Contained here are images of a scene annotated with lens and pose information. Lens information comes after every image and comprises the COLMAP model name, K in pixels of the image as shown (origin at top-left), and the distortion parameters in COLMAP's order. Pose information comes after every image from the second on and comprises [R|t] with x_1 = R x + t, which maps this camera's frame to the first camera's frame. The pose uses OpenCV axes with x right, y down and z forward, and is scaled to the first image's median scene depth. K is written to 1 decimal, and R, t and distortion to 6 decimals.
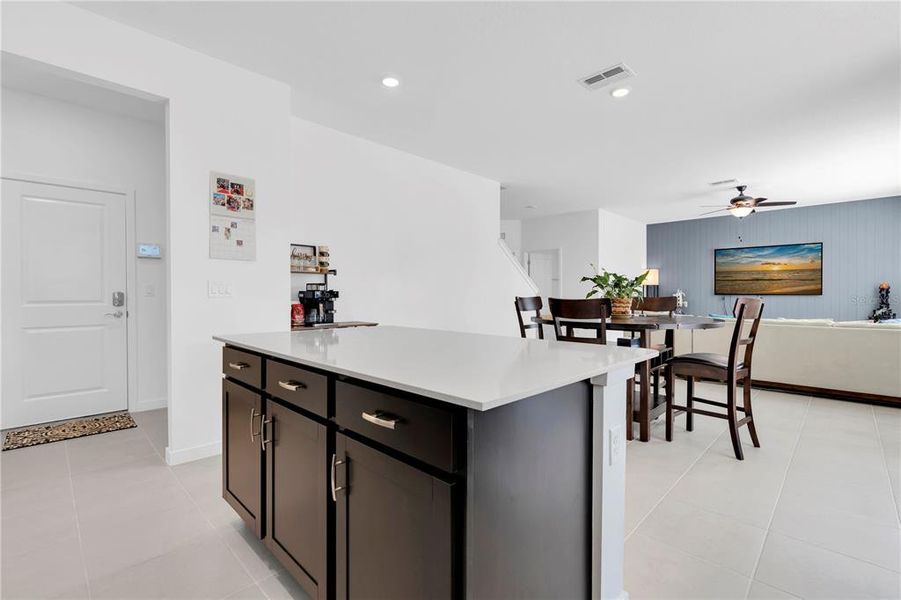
lens RADIAL K [[411.5, 0, 450.6], [0, 411.5, 295.2], [0, 0, 1]] dist [-0.013035, 0.003412]
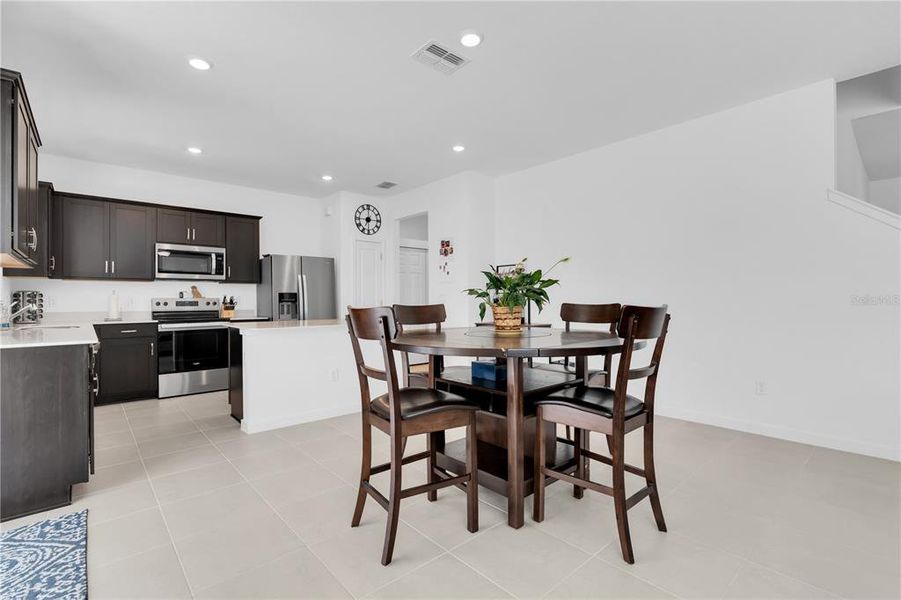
lens RADIAL K [[411.5, 0, 451.1], [0, 411.5, 299.4], [0, 0, 1]] dist [-0.013035, 0.003412]
pose [[-0.068983, -0.002772, -0.997614, 0.502440], [0.004512, 0.999985, -0.003090, -0.000891], [0.997608, -0.004714, -0.068969, 0.429685]]
